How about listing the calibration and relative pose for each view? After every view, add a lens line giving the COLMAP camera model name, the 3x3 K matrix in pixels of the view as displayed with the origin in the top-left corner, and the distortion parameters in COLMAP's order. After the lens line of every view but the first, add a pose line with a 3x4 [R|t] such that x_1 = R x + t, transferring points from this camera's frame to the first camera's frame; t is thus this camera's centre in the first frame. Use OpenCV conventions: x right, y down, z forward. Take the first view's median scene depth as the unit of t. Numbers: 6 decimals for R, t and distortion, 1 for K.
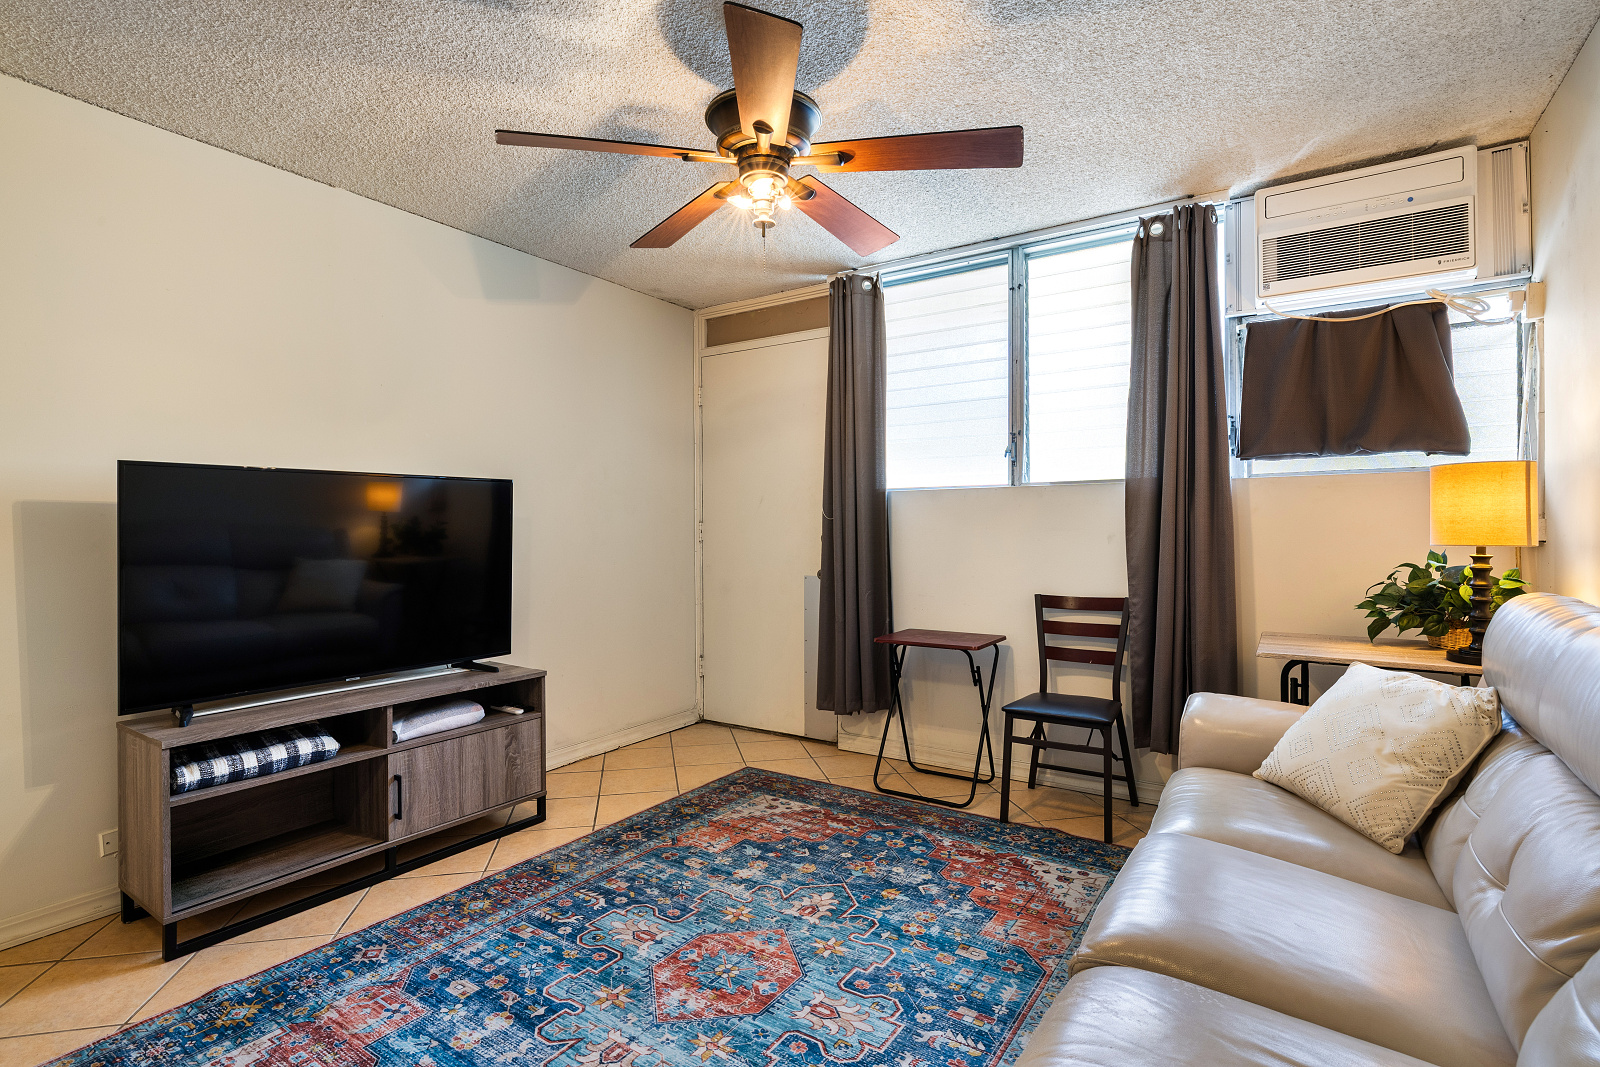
lens RADIAL K [[774.4, 0, 816.1], [0, 774.4, 530.8], [0, 0, 1]] dist [-0.004237, -0.000006]
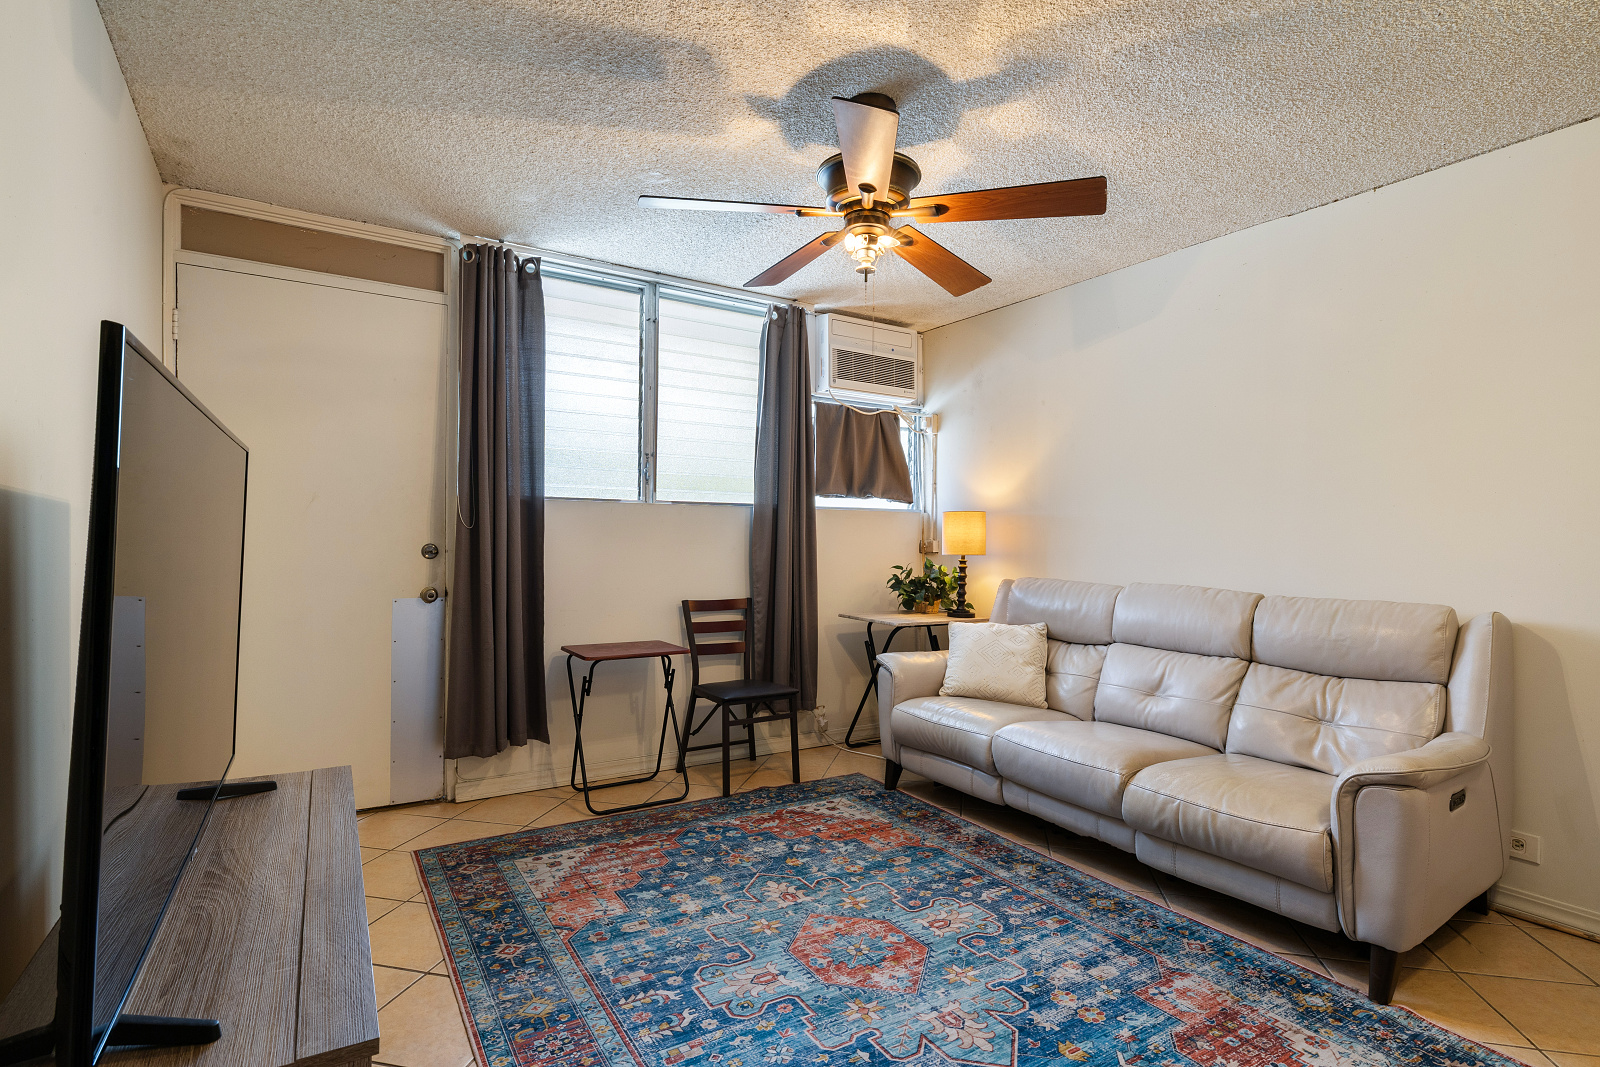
lens RADIAL K [[774.4, 0, 805.2], [0, 774.4, 545.2], [0, 0, 1]] dist [-0.004237, -0.000006]
pose [[0.420267, 0.006643, 0.907376, -0.857960], [-0.009930, 0.999947, -0.002722, 0.003757], [-0.907346, -0.007866, 0.420311, 0.465182]]
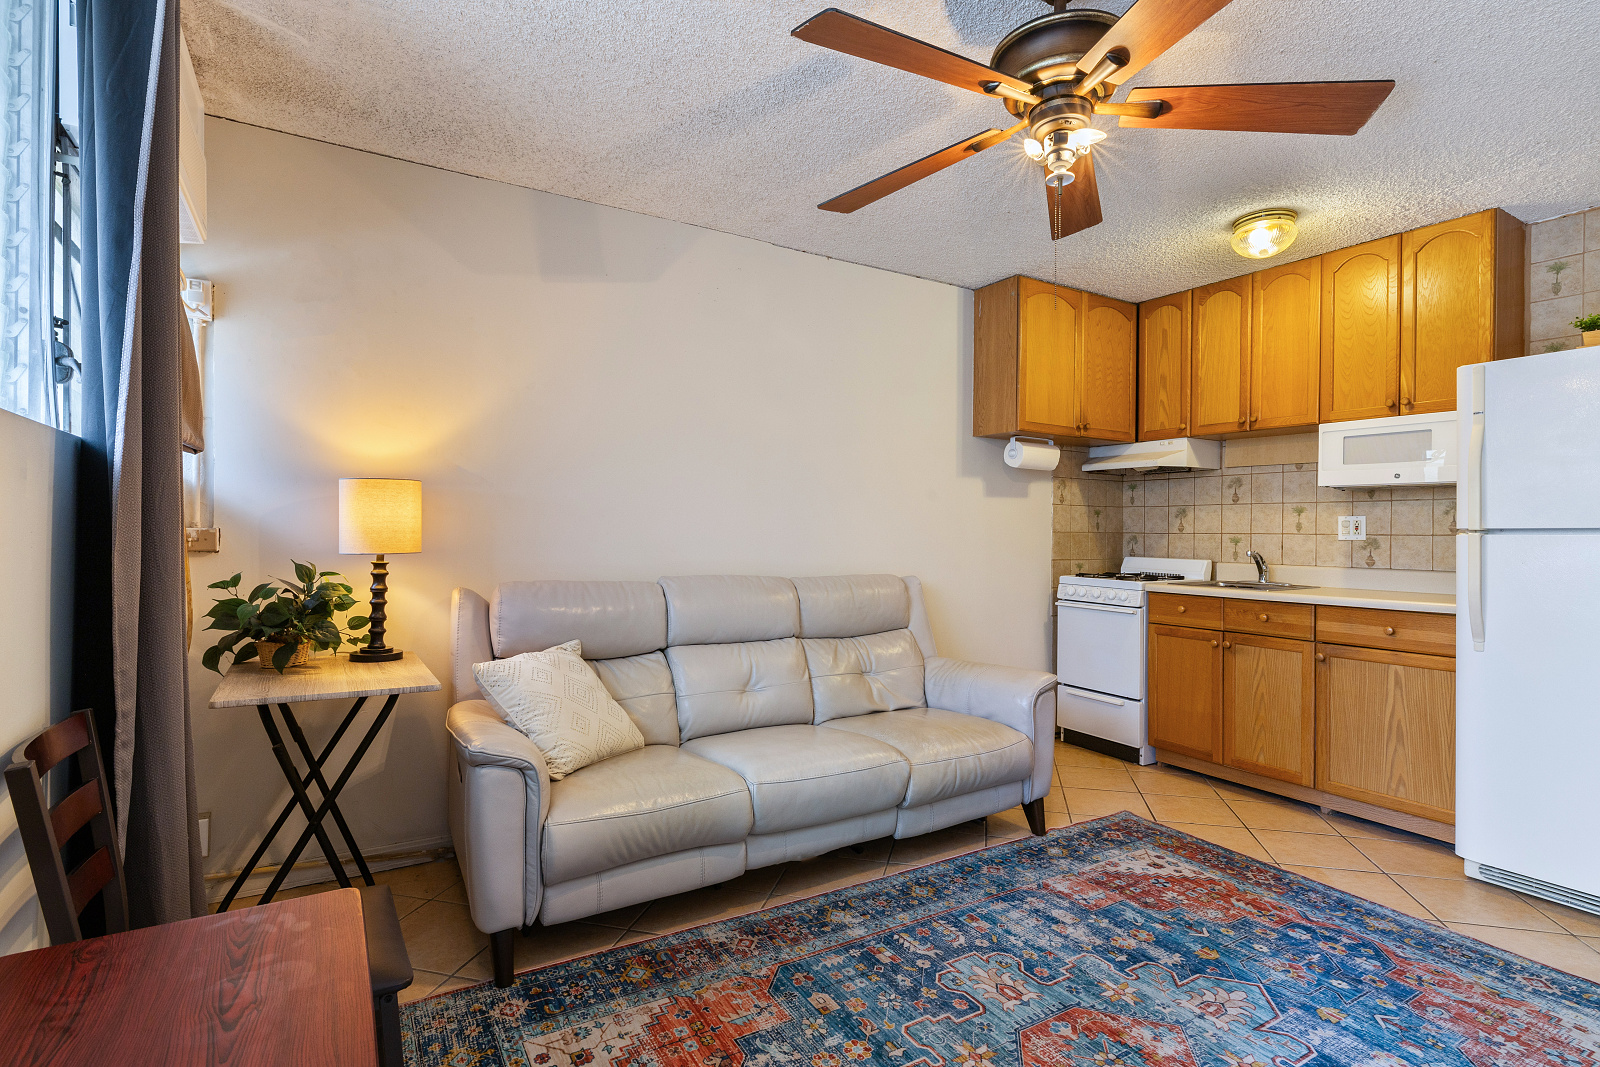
lens RADIAL K [[774.4, 0, 794.1], [0, 774.4, 526.8], [0, 0, 1]] dist [-0.004237, -0.000006]
pose [[-0.891319, 0.002992, 0.453366, -0.145681], [0.000971, 0.999989, -0.004691, -0.010815], [-0.453375, -0.003741, -0.891312, 1.445631]]
